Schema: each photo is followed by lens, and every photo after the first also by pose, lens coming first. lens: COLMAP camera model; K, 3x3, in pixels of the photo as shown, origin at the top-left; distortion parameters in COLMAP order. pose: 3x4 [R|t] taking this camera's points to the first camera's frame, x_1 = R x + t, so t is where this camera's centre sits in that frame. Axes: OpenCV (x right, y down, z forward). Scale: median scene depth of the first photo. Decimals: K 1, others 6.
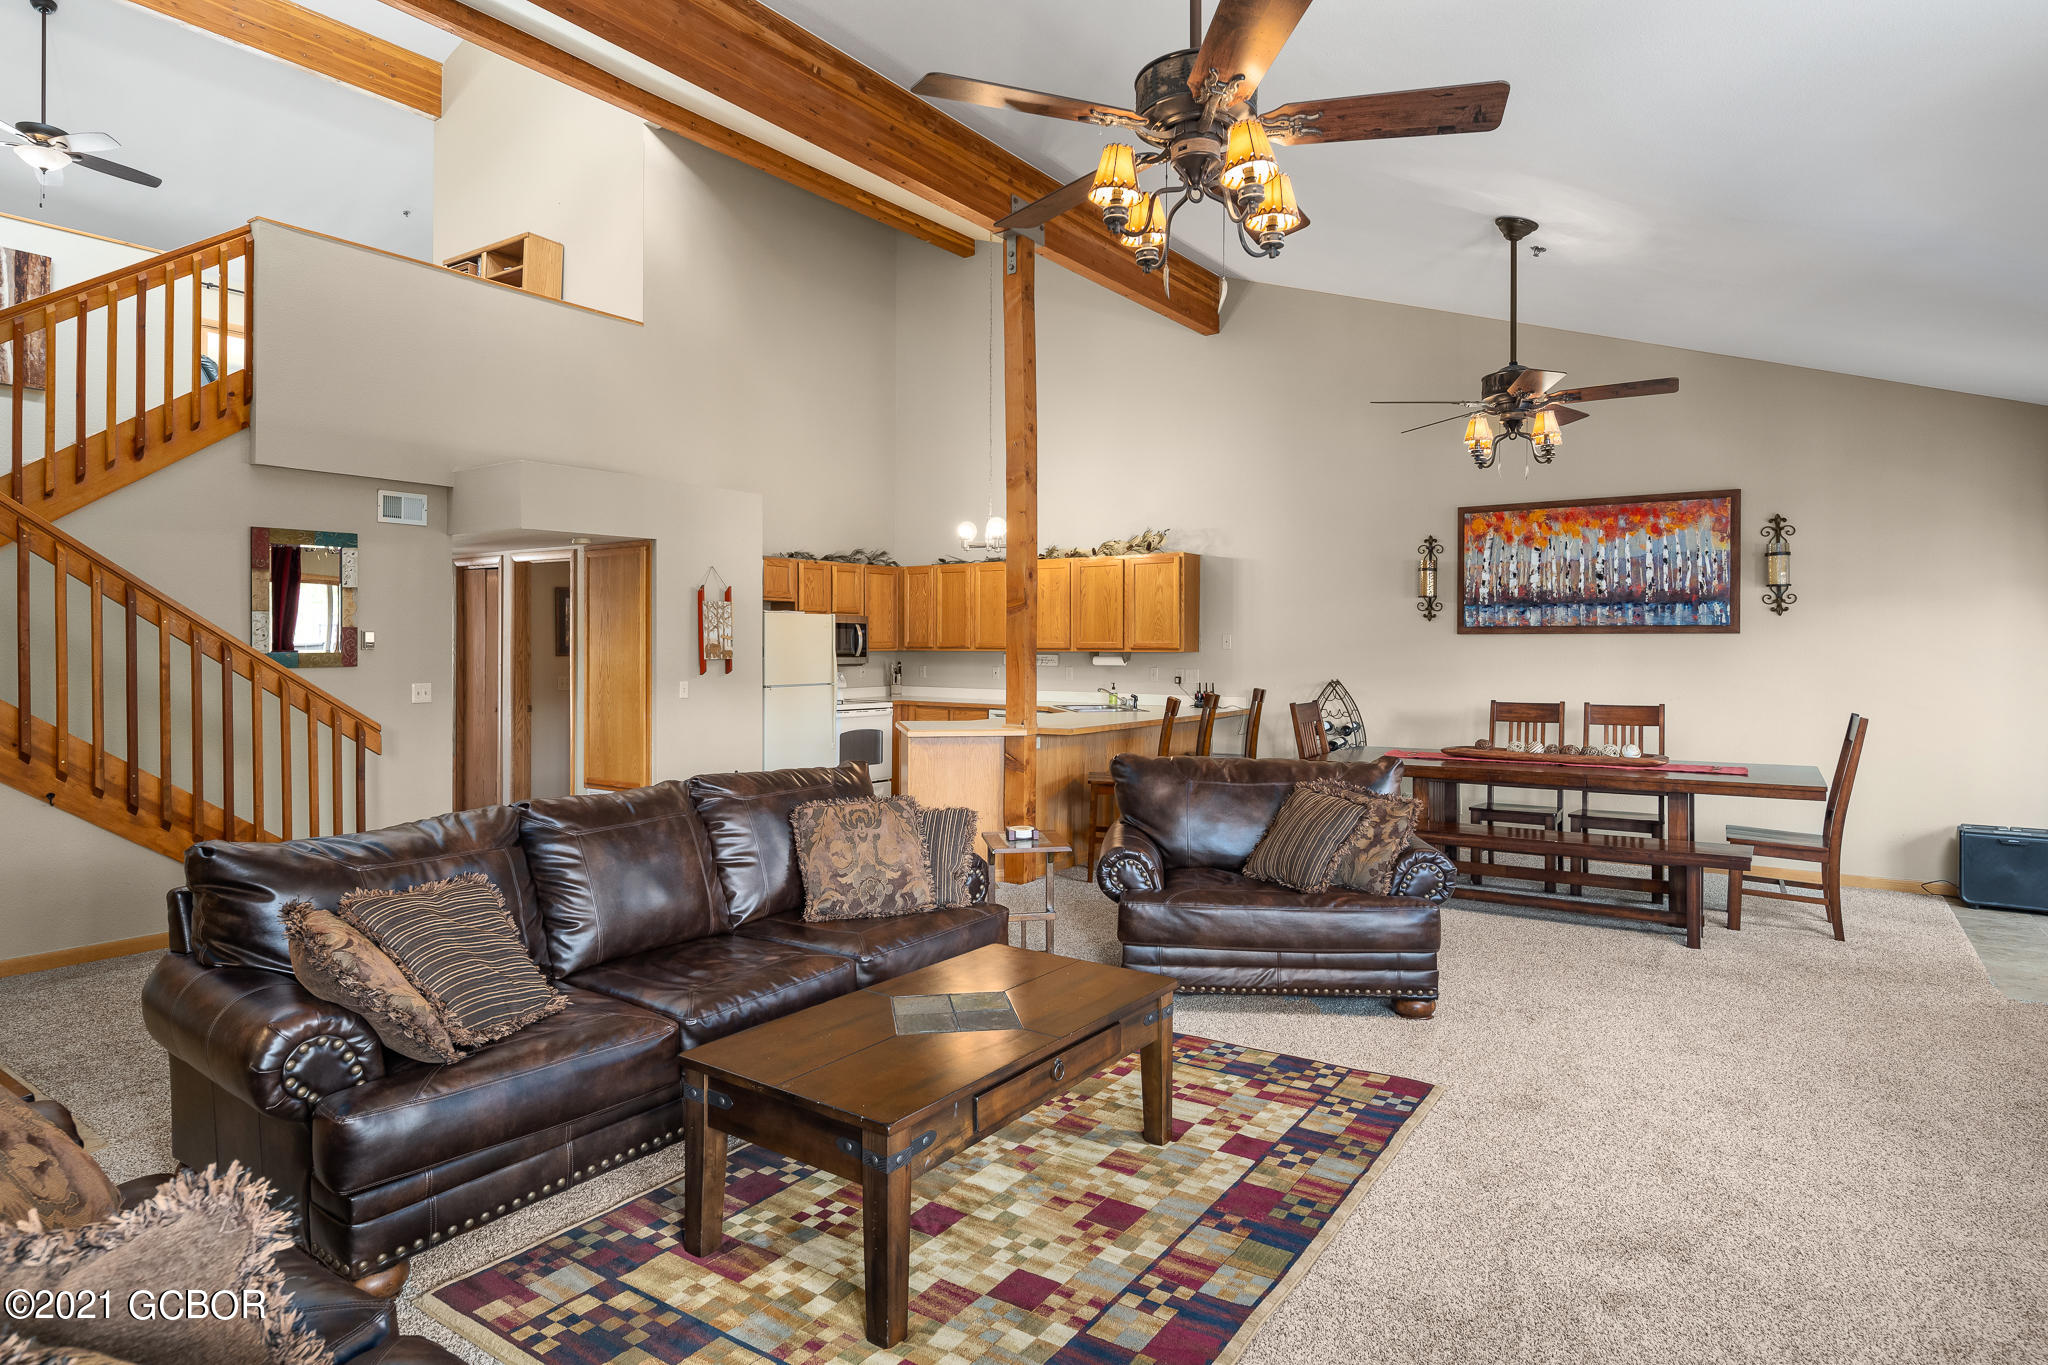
lens RADIAL K [[1121.3, 0, 1022.2], [0, 1121.3, 644.7], [0, 0, 1]] dist [0.001178, -0.007340]
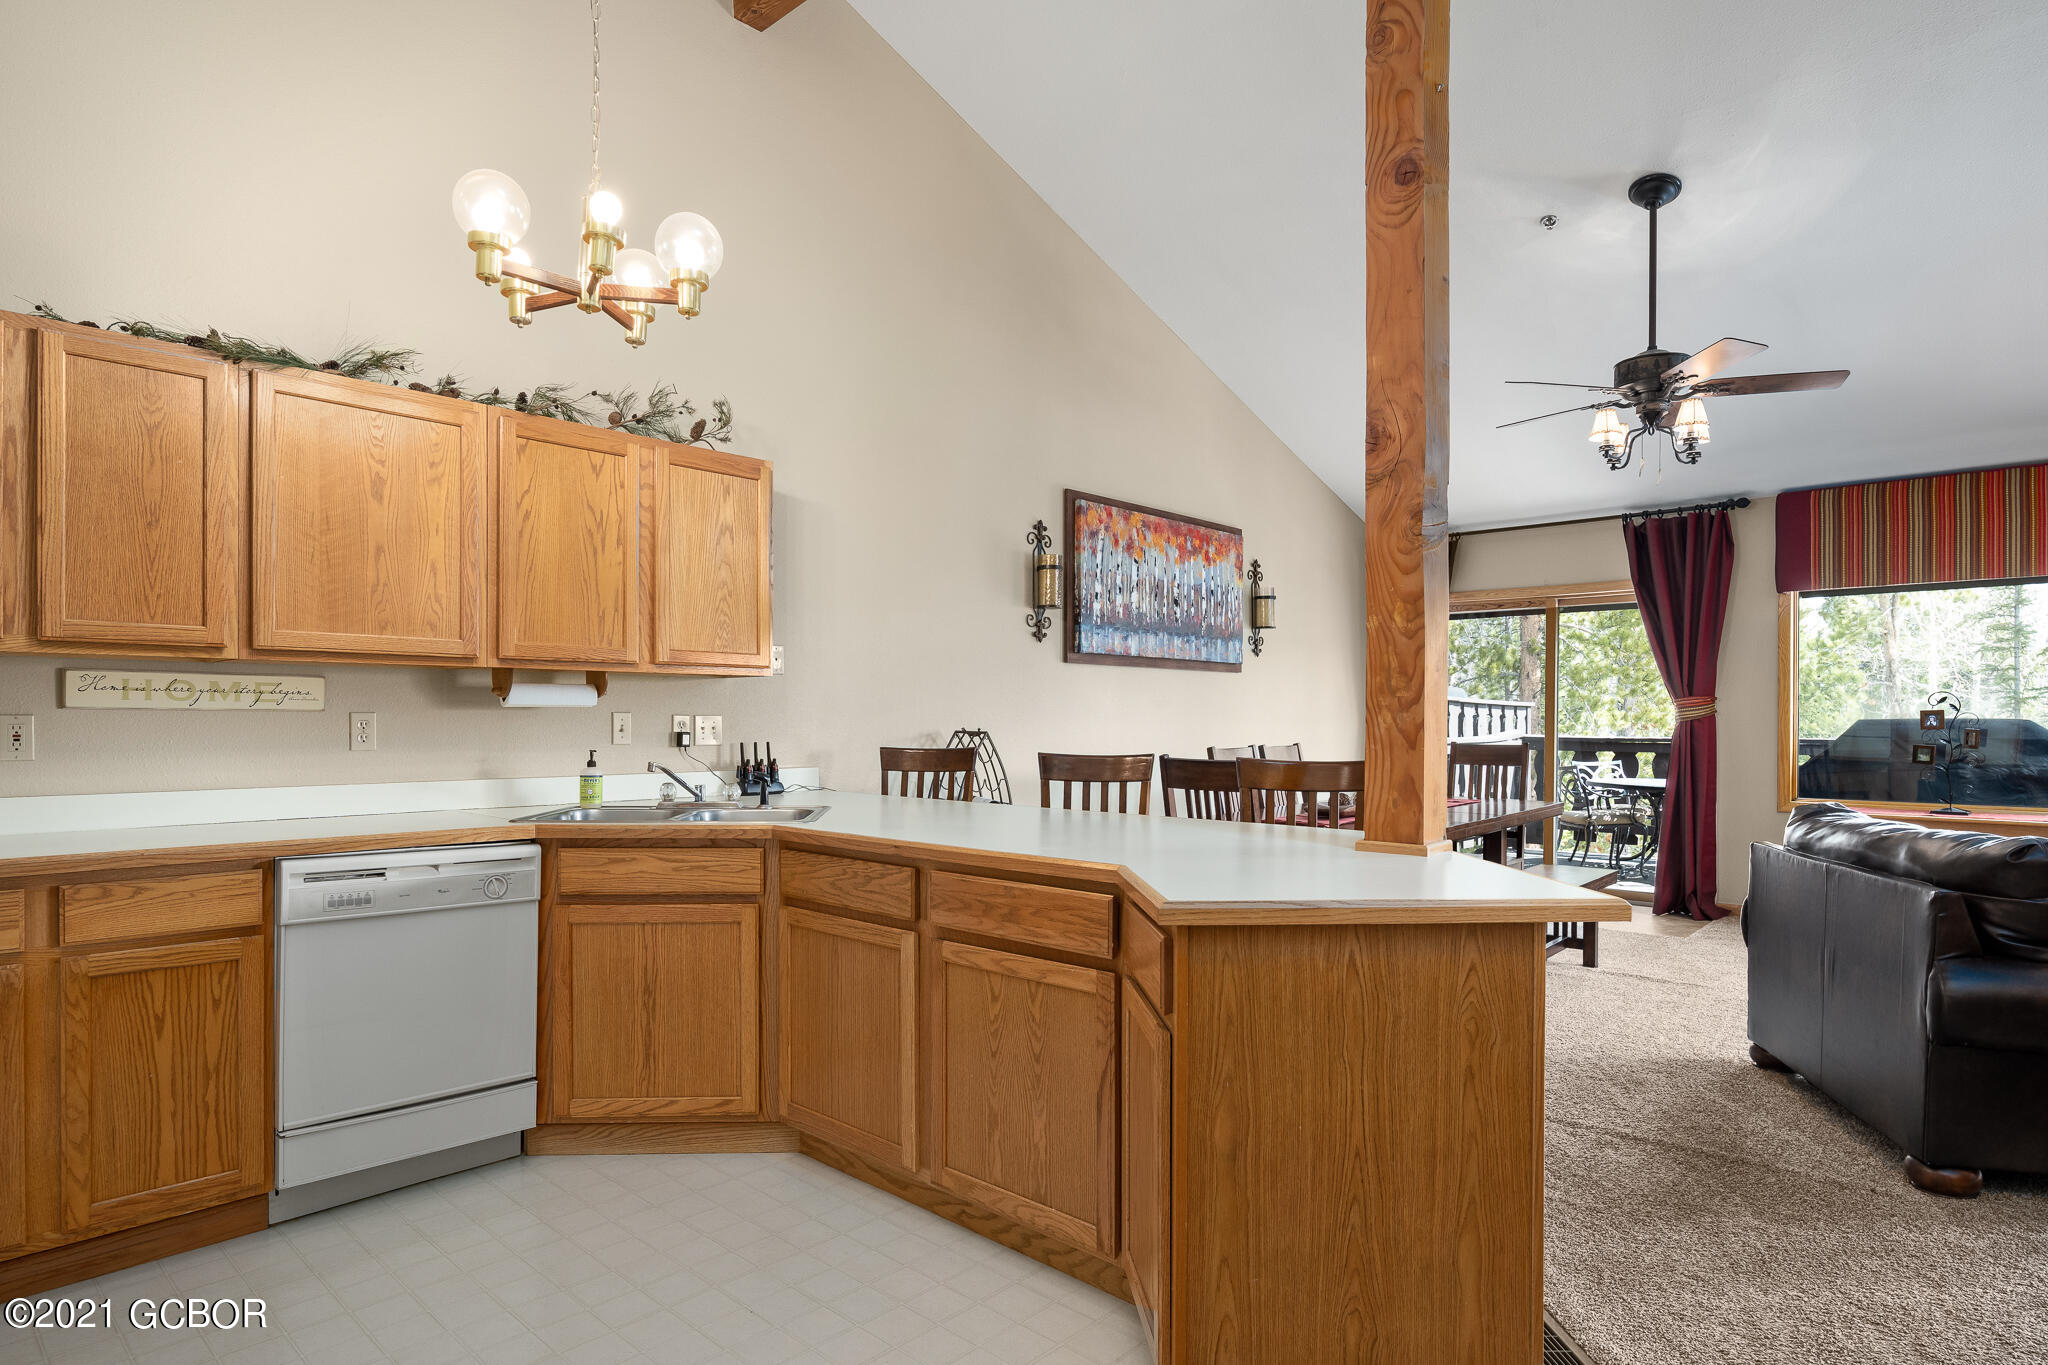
lens RADIAL K [[1121.3, 0, 1013.8], [0, 1121.3, 723.9], [0, 0, 1]] dist [0.001178, -0.007340]
pose [[0.138322, -0.007859, 0.990356, -0.385063], [-0.002044, 0.999964, 0.008221, 0.027991], [-0.990385, -0.003161, 0.138301, 1.058065]]
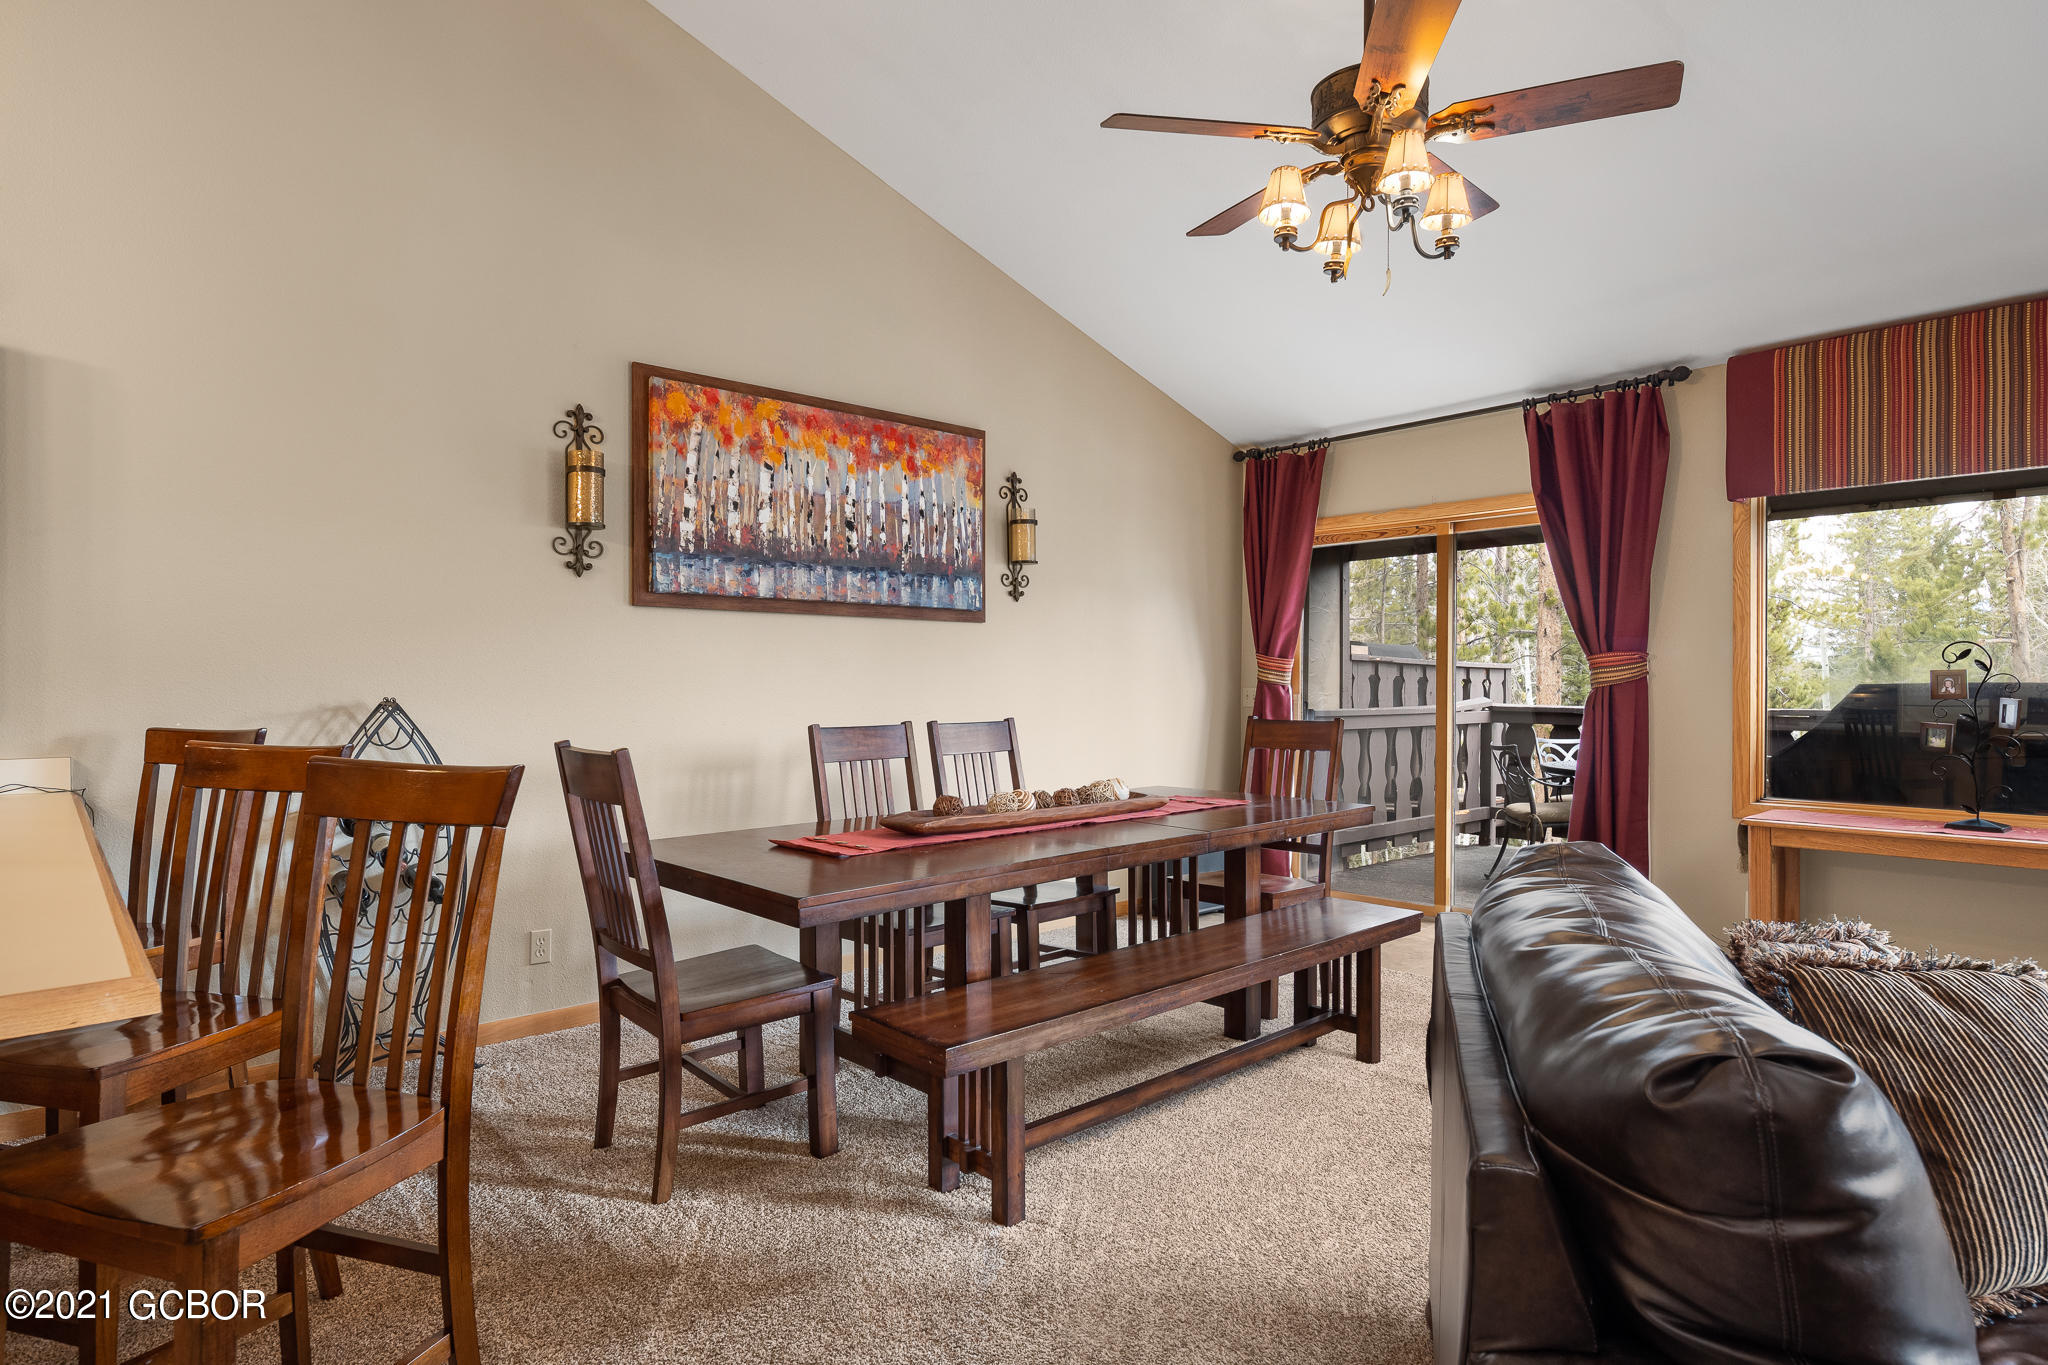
lens RADIAL K [[1121.3, 0, 1017.0], [0, 1121.3, 686.0], [0, 0, 1]] dist [0.001178, -0.007340]
pose [[0.229118, -0.004389, 0.973389, -0.087385], [-0.000518, 0.999989, 0.004631, 0.028808], [-0.973398, -0.001566, 0.229114, 0.802595]]
